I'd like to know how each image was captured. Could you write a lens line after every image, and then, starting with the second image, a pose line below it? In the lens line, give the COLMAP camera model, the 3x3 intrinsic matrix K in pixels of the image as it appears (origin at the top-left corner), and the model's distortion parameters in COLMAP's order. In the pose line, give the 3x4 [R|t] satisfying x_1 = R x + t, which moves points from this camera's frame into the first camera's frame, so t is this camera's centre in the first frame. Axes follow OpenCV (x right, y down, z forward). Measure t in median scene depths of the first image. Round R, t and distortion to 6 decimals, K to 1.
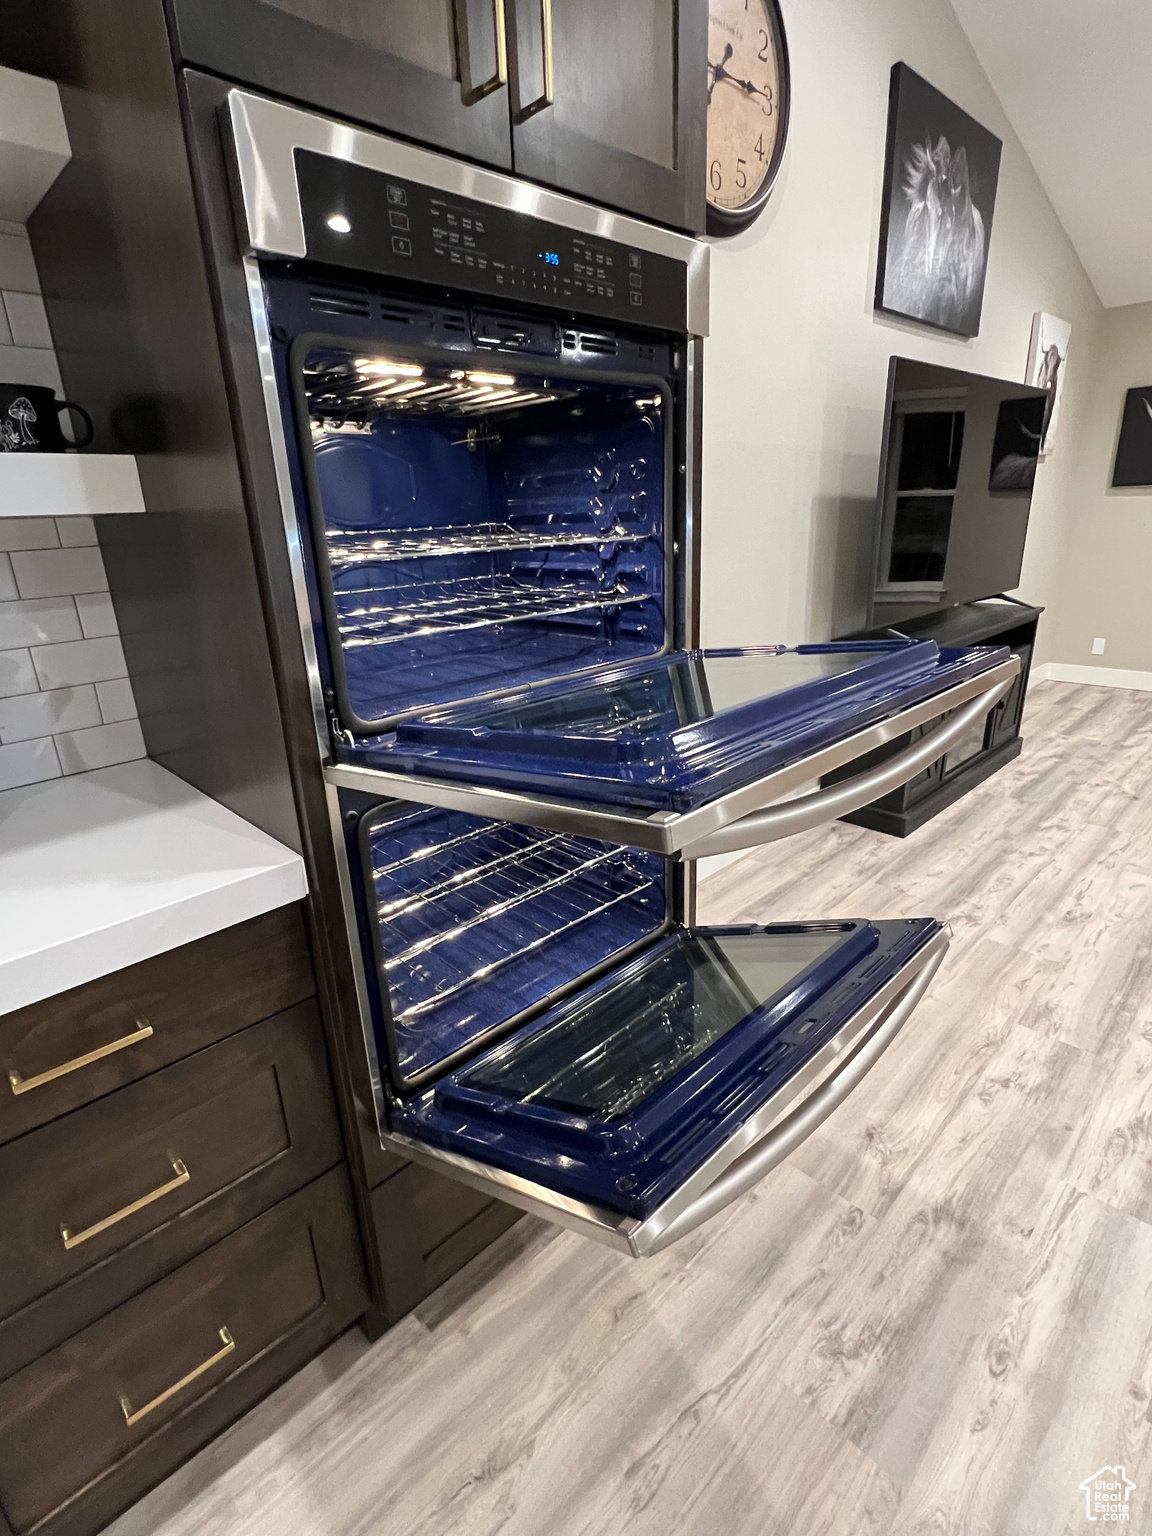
lens RADIAL K [[756.2, 0, 579.2], [0, 756.2, 766.4], [0, 0, 1]] dist [0.002295, -0.000410]
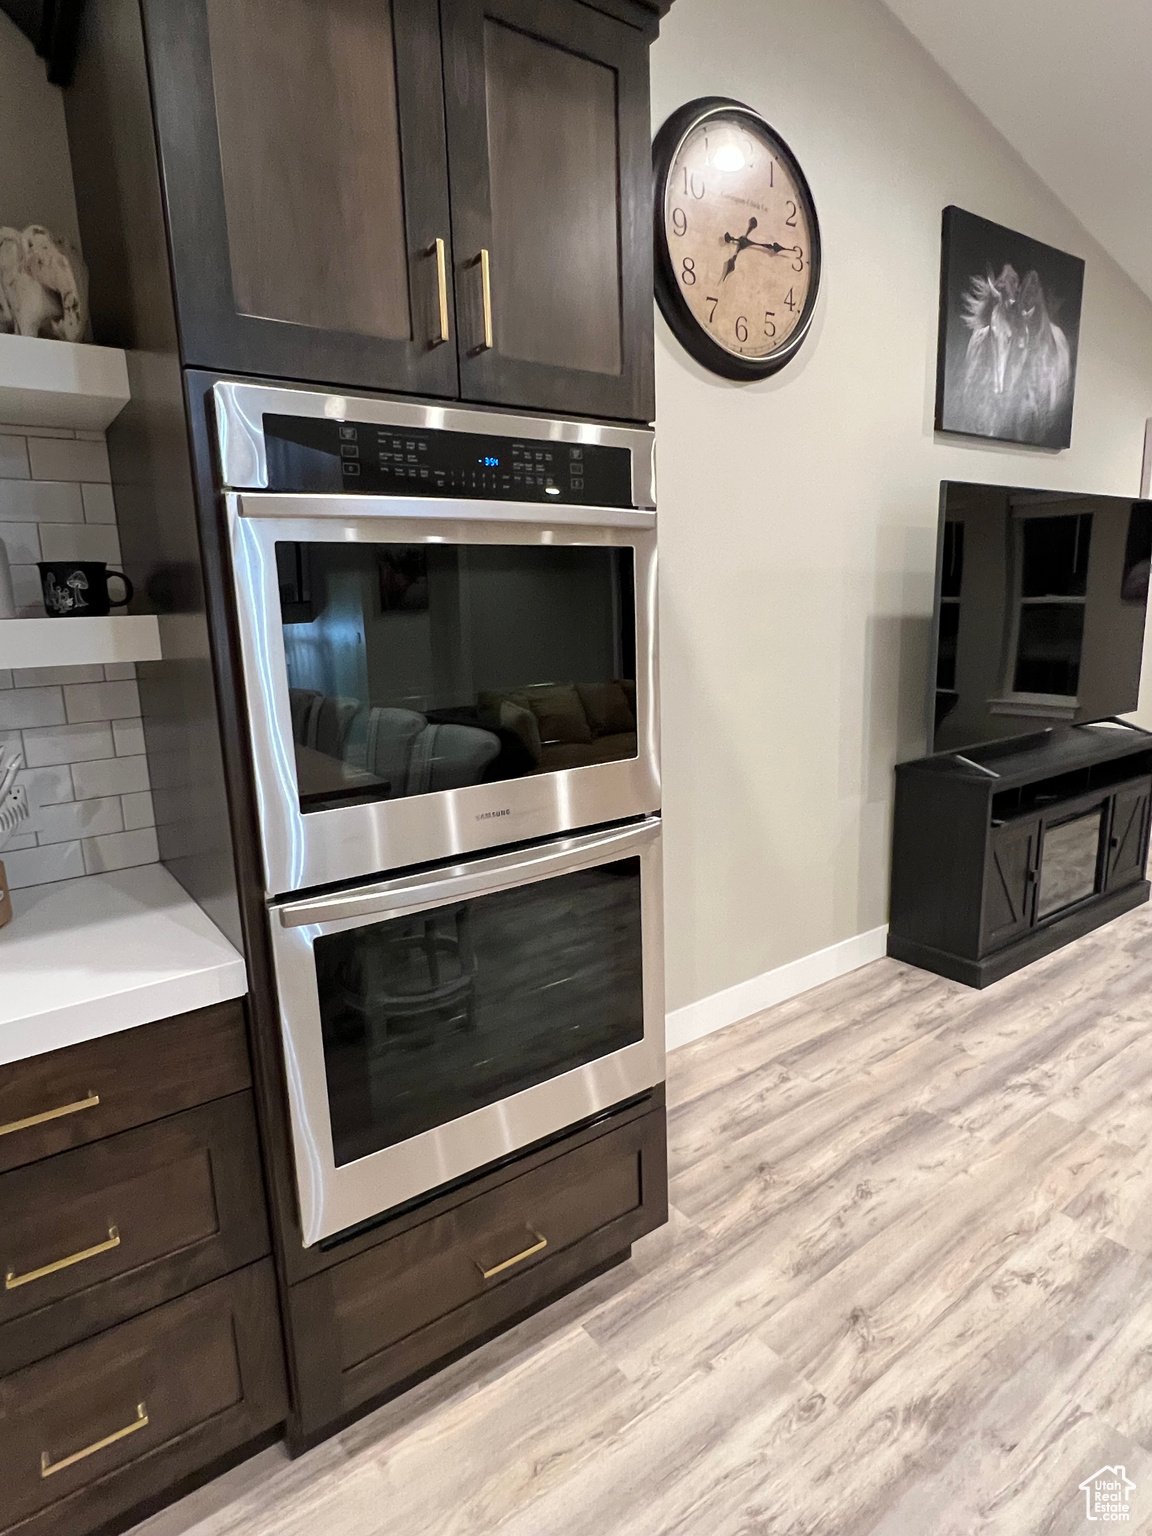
lens RADIAL K [[850.4, 0, 573.8], [0, 850.4, 769.6], [0, 0, 1]] dist [-0.001730, 0.001361]
pose [[0.988419, 0.032860, -0.148151, 0.193641], [-0.051954, 0.990552, -0.126914, -0.017665], [0.142581, 0.133142, 0.980787, -0.144966]]
